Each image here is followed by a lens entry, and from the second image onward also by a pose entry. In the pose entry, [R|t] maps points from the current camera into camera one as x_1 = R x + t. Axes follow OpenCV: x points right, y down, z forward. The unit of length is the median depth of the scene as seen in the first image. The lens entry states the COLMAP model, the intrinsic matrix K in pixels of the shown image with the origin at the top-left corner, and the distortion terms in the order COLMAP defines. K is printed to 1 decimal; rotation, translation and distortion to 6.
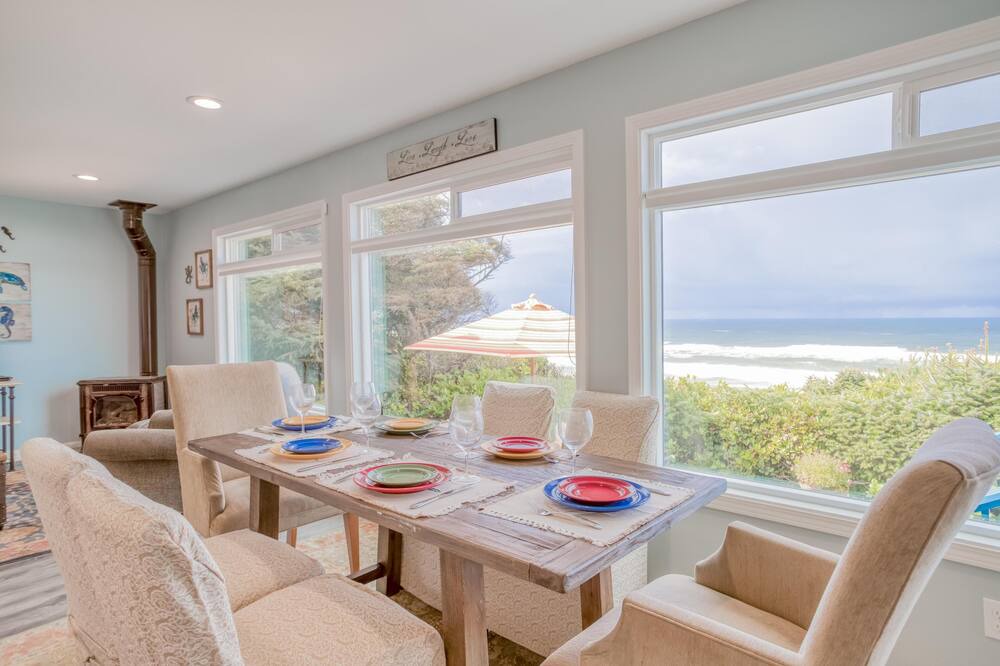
lens RADIAL K [[549.2, 0, 483.5], [0, 549.2, 329.6], [0, 0, 1]] dist [0.021964, 0.009254]
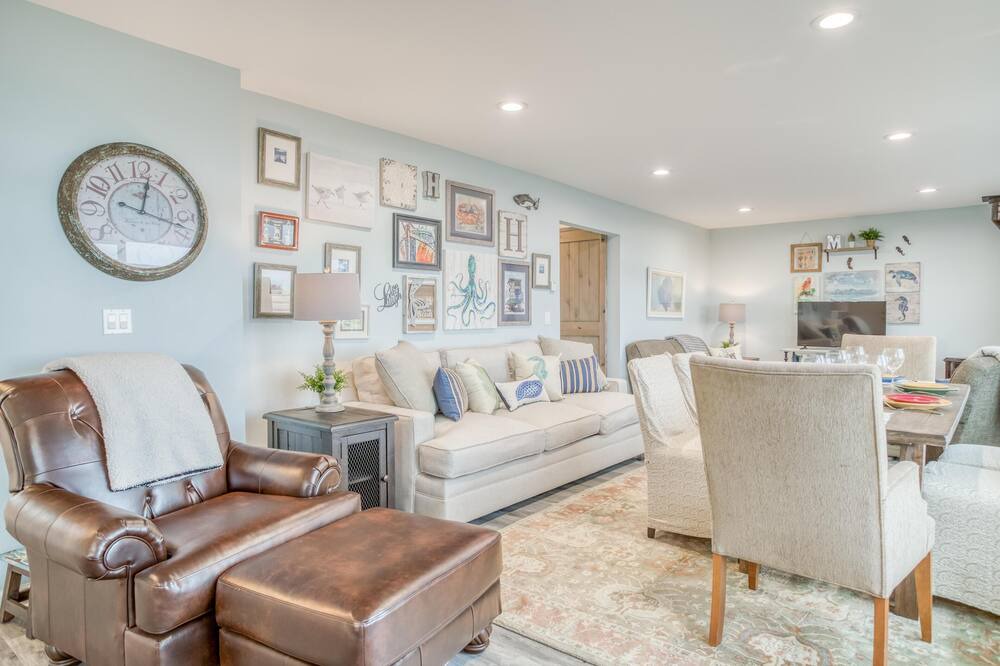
lens RADIAL K [[604.1, 0, 496.4], [0, 604.1, 329.7], [0, 0, 1]] dist [-0.048926, 0.037820]
pose [[0.040498, 0.030755, -0.998706, 0.493530], [-0.016103, 0.999416, 0.030123, 0.009523], [0.999050, 0.014862, 0.040970, -0.007848]]
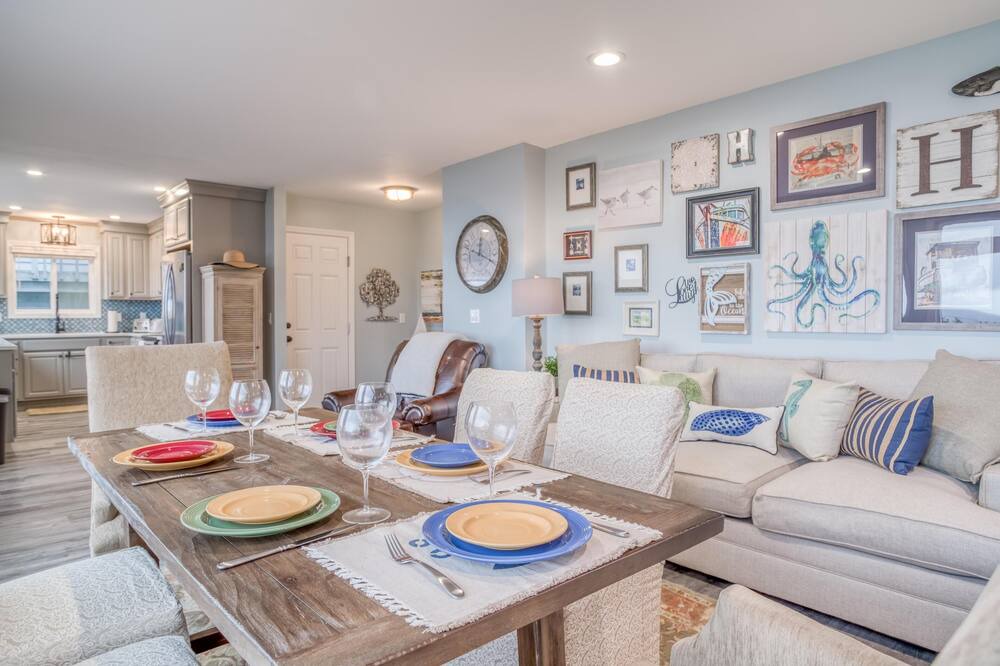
lens RADIAL K [[604.1, 0, 501.0], [0, 604.1, 329.1], [0, 0, 1]] dist [-0.048926, 0.037820]
pose [[-0.994765, 0.005841, 0.102019, -0.157281], [0.009907, 0.999175, 0.039397, 0.006595], [-0.101704, 0.040201, -0.994002, 0.618175]]
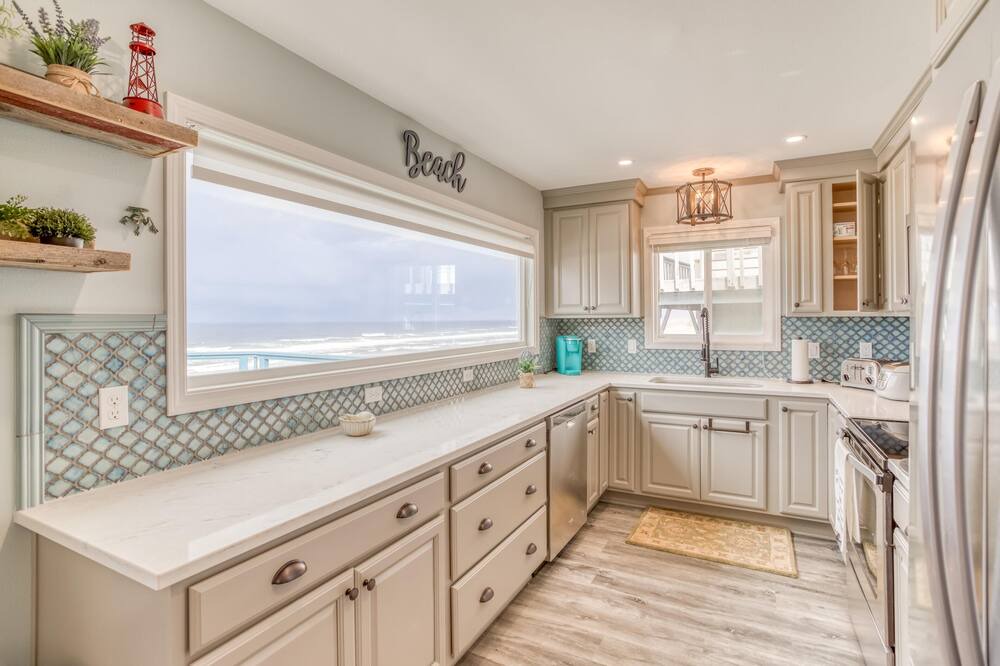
lens RADIAL K [[490.4, 0, 505.9], [0, 490.4, 315.8], [0, 0, 1]] dist [-0.045434, 0.020438]
pose [[-0.241149, 0.014071, 0.970386, 0.470722], [0.025120, 0.999650, -0.008253, -0.024214], [-0.970163, 0.022386, -0.241418, -0.277026]]
